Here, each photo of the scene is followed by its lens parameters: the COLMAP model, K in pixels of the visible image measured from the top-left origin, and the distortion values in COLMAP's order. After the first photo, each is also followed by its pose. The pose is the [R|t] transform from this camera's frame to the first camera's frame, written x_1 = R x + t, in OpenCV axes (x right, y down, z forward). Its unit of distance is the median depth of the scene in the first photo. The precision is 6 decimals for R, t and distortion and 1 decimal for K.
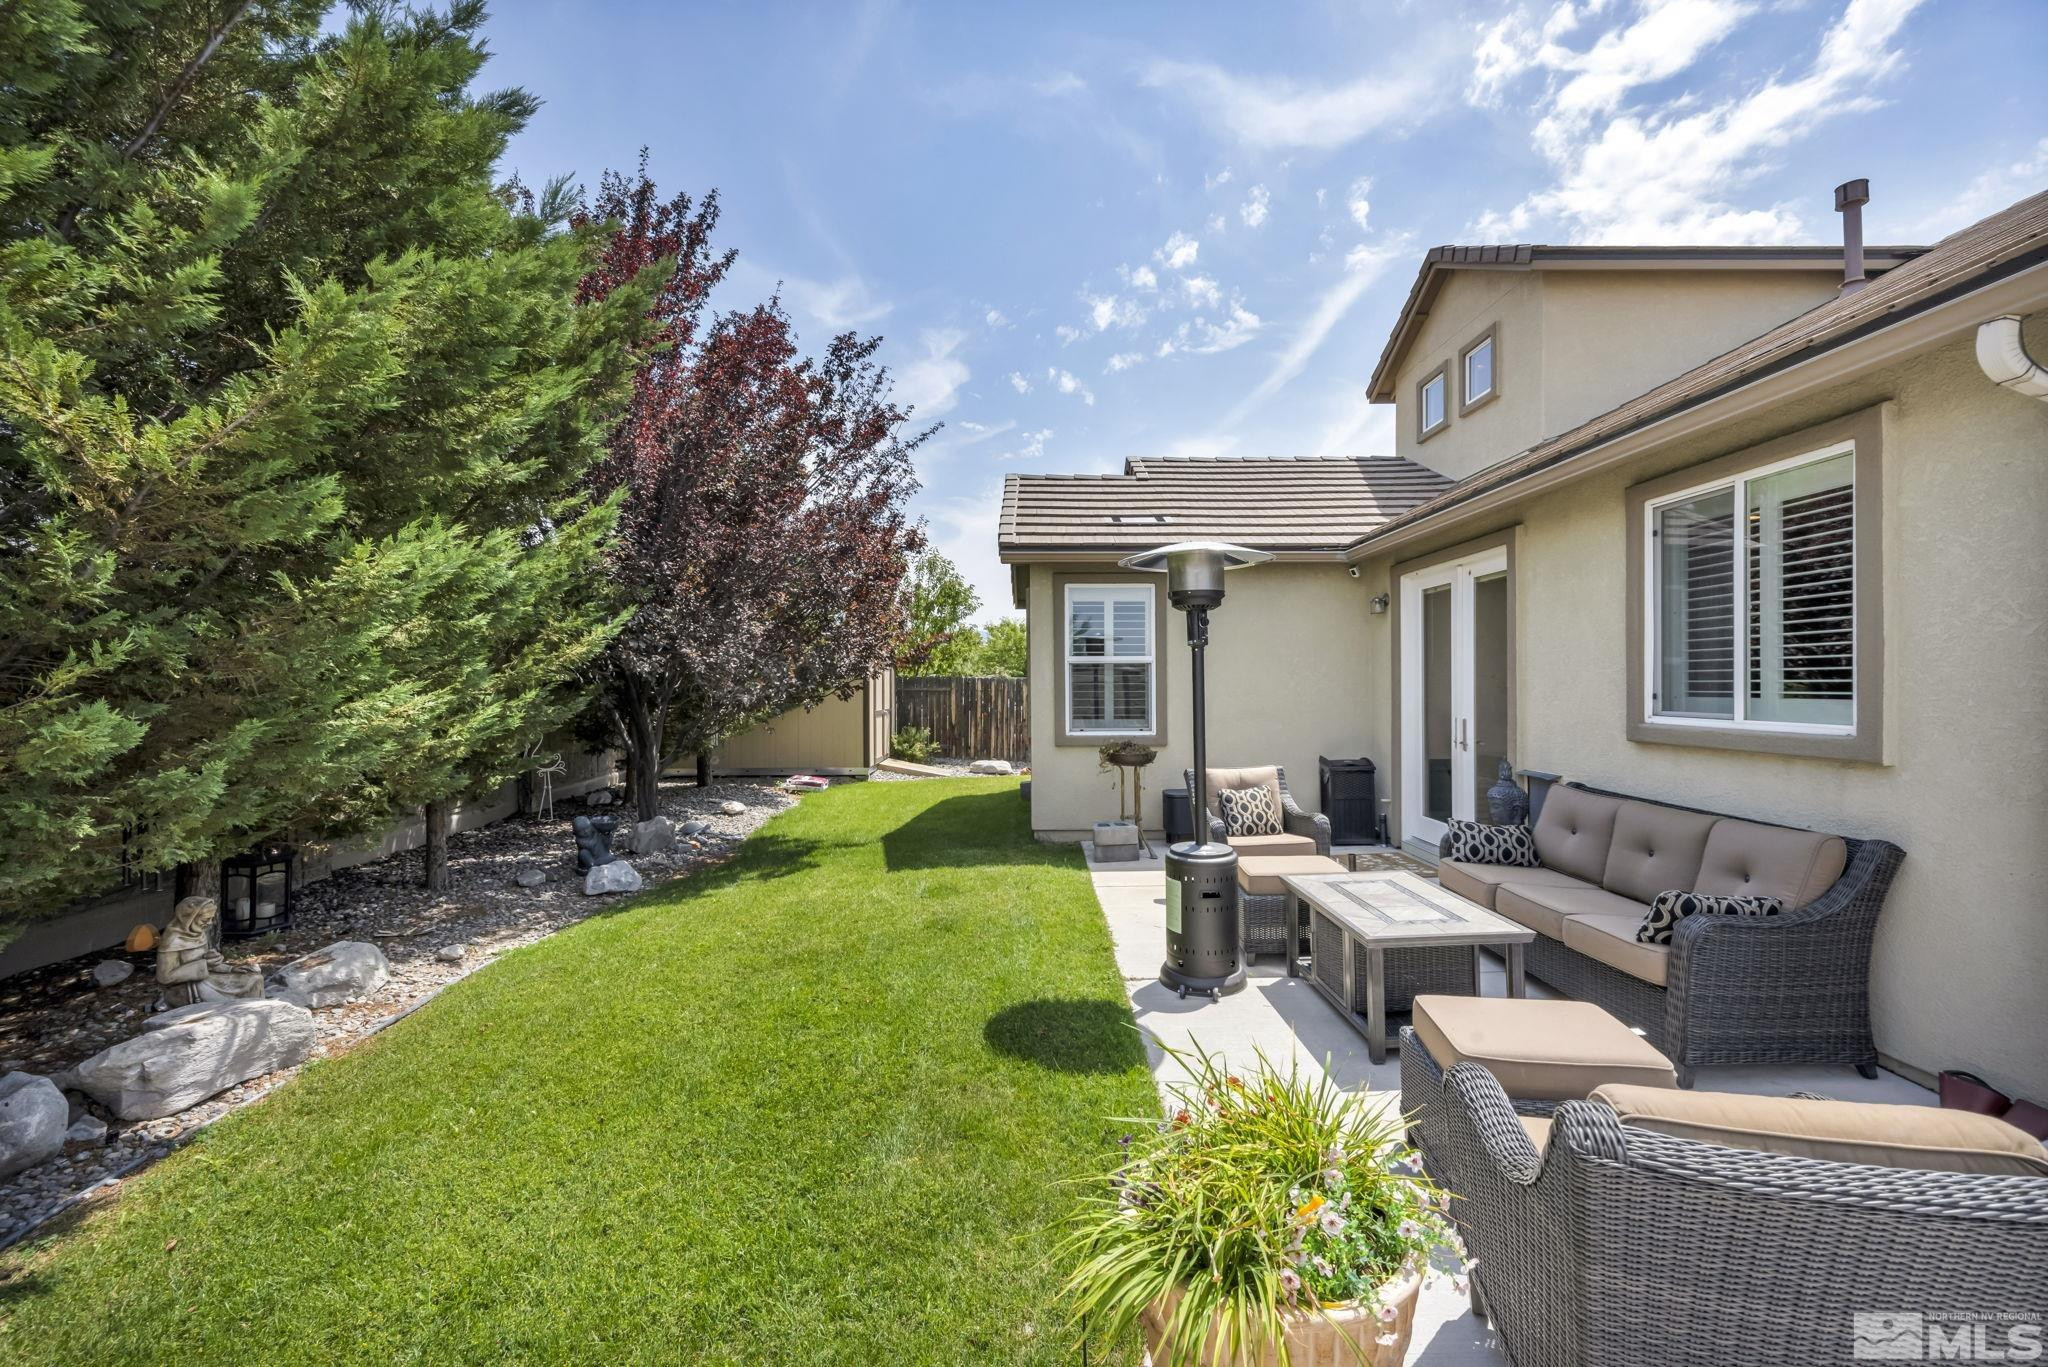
lens RADIAL K [[810.8, 0, 1033.5], [0, 810.8, 683.2], [0, 0, 1]] dist [-0.000246, 0.000068]
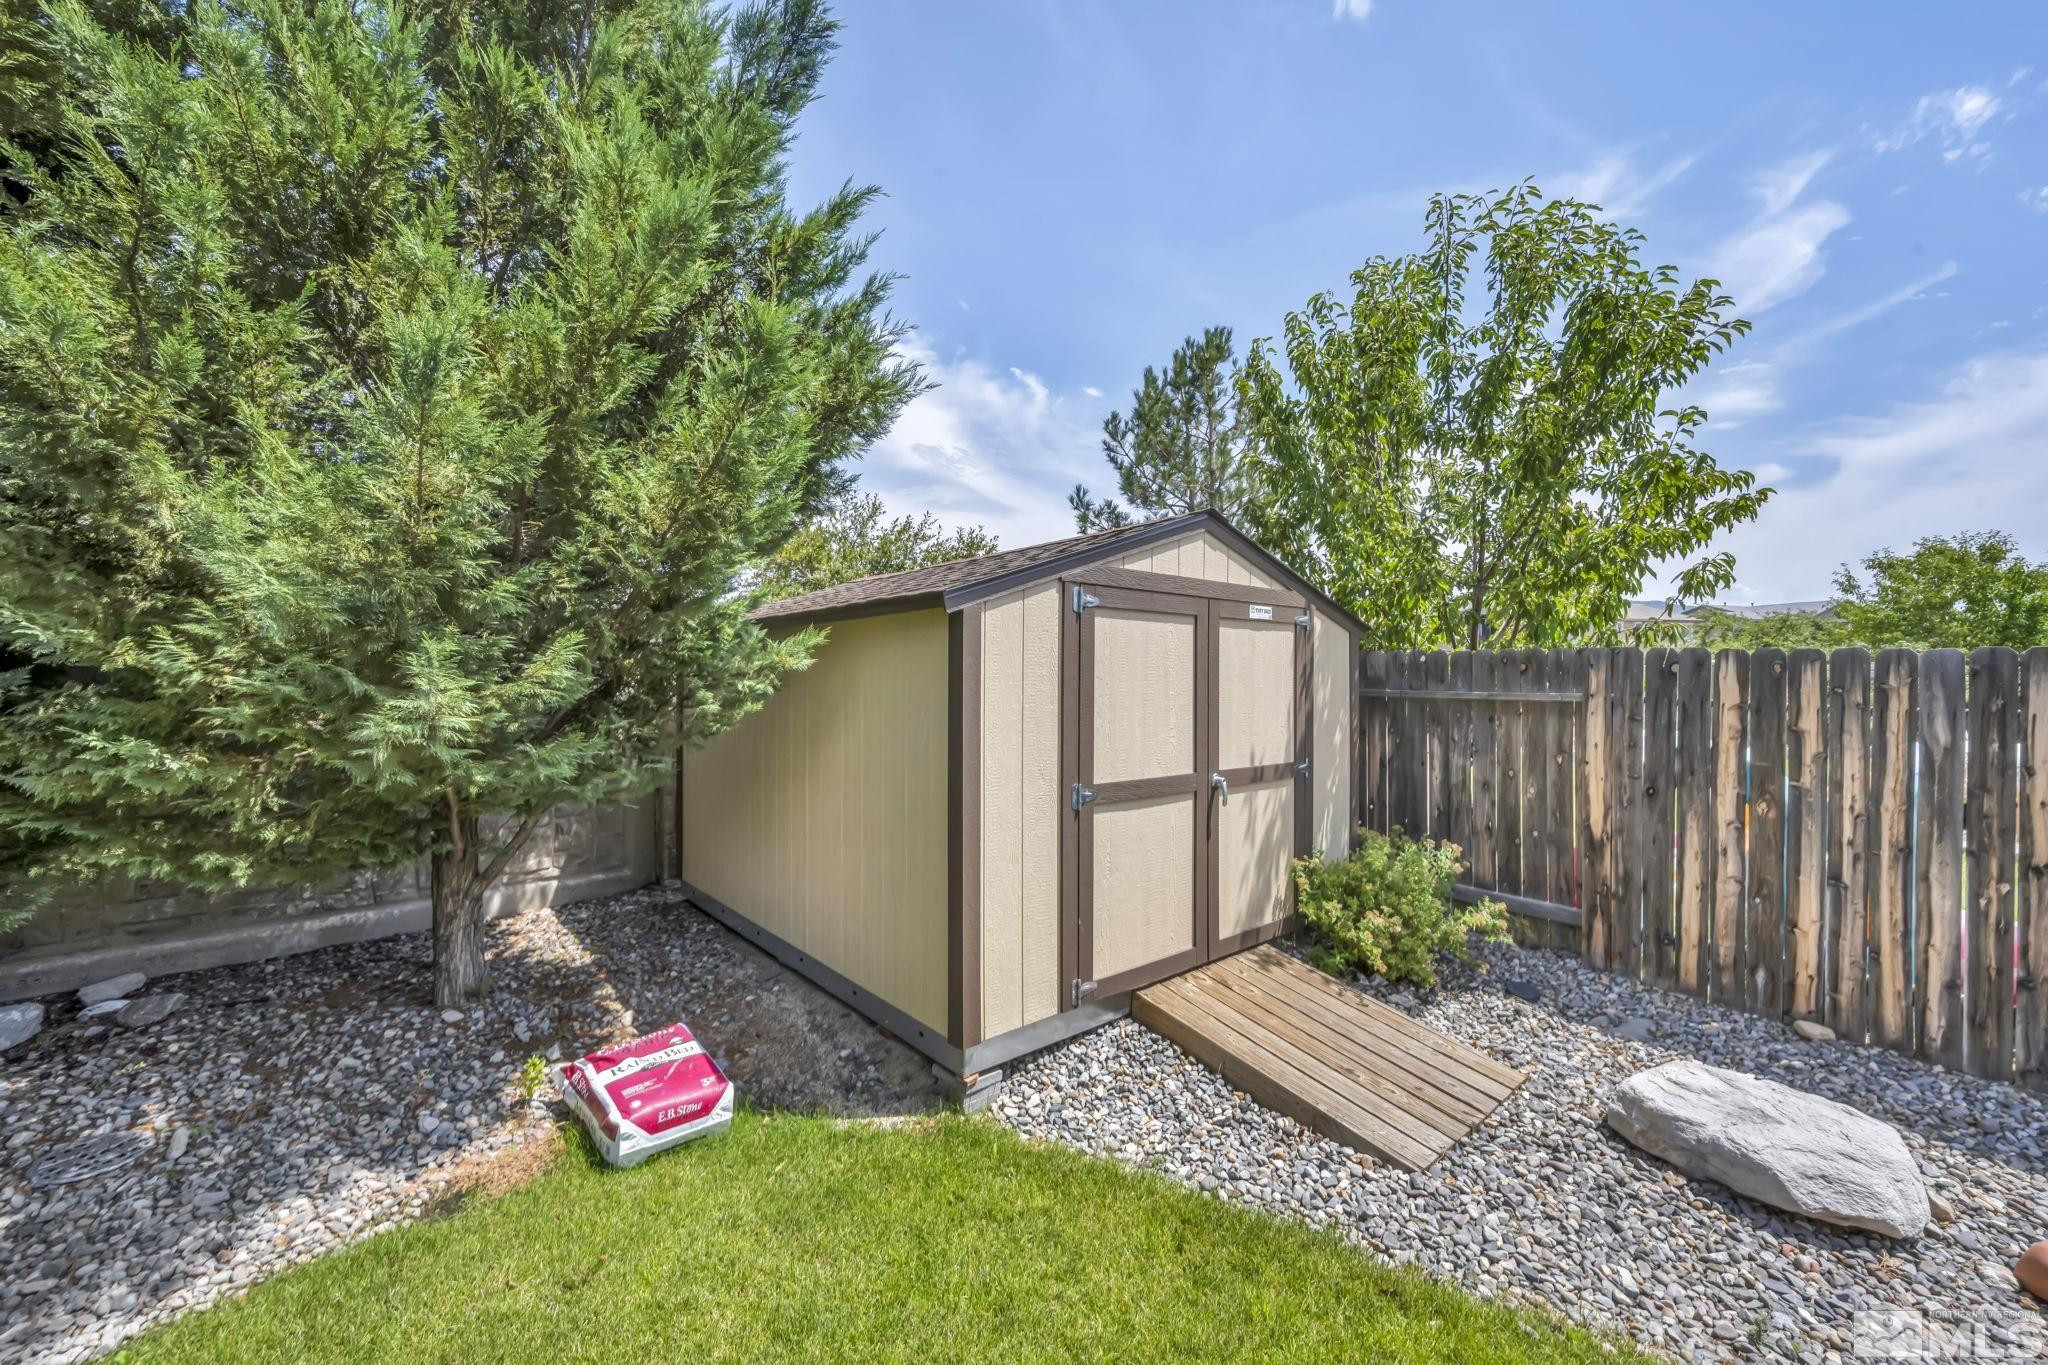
lens RADIAL K [[810.8, 0, 1033.5], [0, 810.8, 682.2], [0, 0, 1]] dist [-0.000246, 0.000068]
pose [[0.646997, 0.006349, -0.762466, -0.020604], [-0.004560, 0.999980, 0.004457, 0.003040], [0.762479, 0.000593, 0.647013, 0.731410]]
